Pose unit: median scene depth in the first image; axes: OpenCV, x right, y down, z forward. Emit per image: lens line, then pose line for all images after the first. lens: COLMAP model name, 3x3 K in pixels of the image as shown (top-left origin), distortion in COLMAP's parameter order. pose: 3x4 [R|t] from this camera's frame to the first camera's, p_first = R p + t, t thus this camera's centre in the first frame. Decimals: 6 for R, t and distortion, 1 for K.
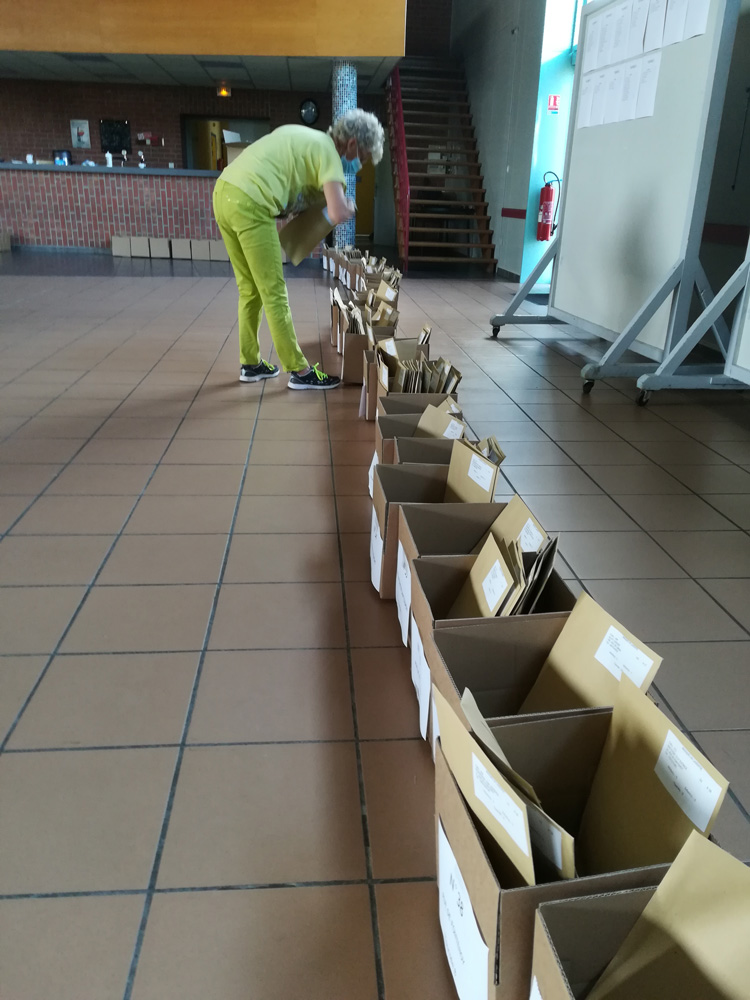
lens RADIAL K [[786.9, 0, 374.9], [0, 786.9, 498.9], [0, 0, 1]] dist [0.013133, 0.003650]
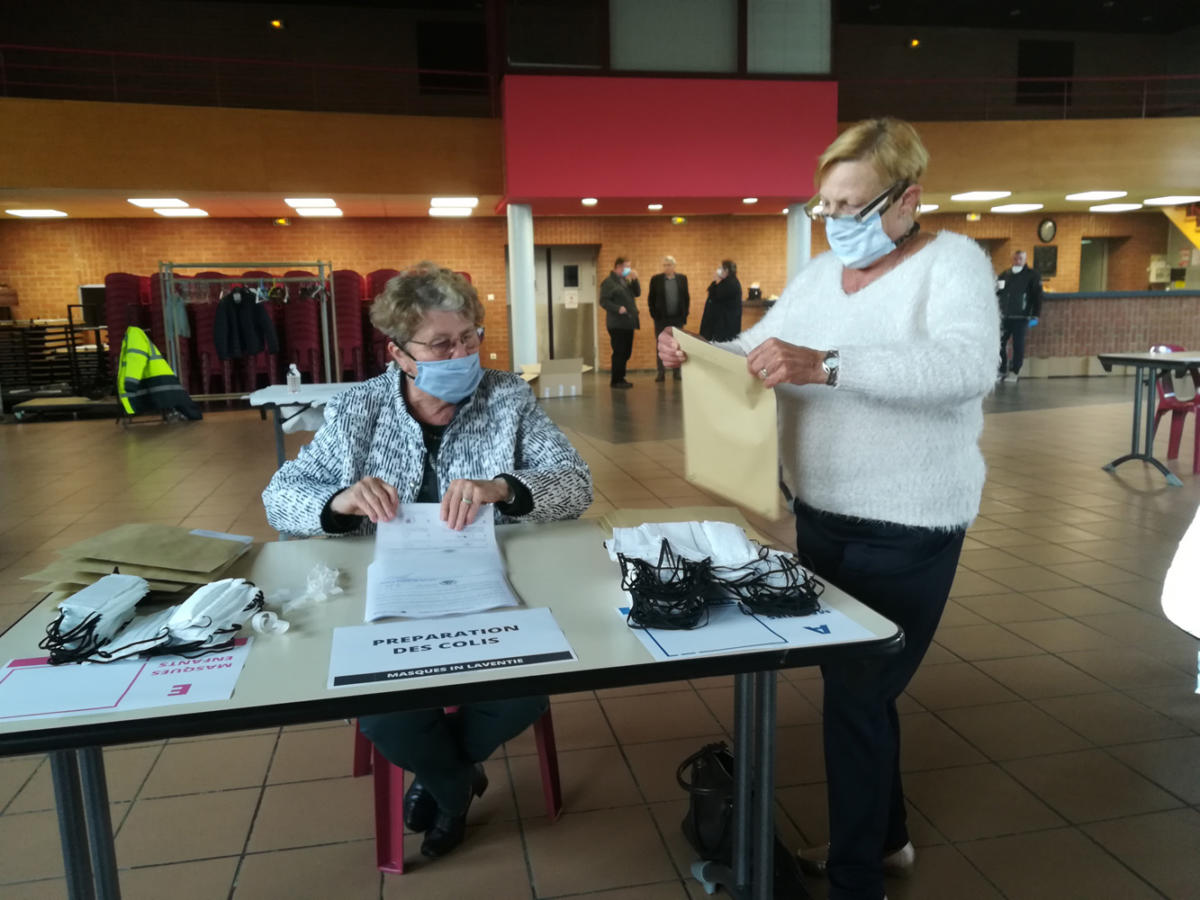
lens RADIAL K [[925.4, 0, 600.1], [0, 925.4, 450.7], [0, 0, 1]] dist [0.073372, -0.115290]
pose [[0.992861, -0.067639, 0.098247, -0.981178], [0.086457, 0.975545, -0.202085, -0.028294], [-0.082175, 0.209136, 0.974428, -0.076685]]
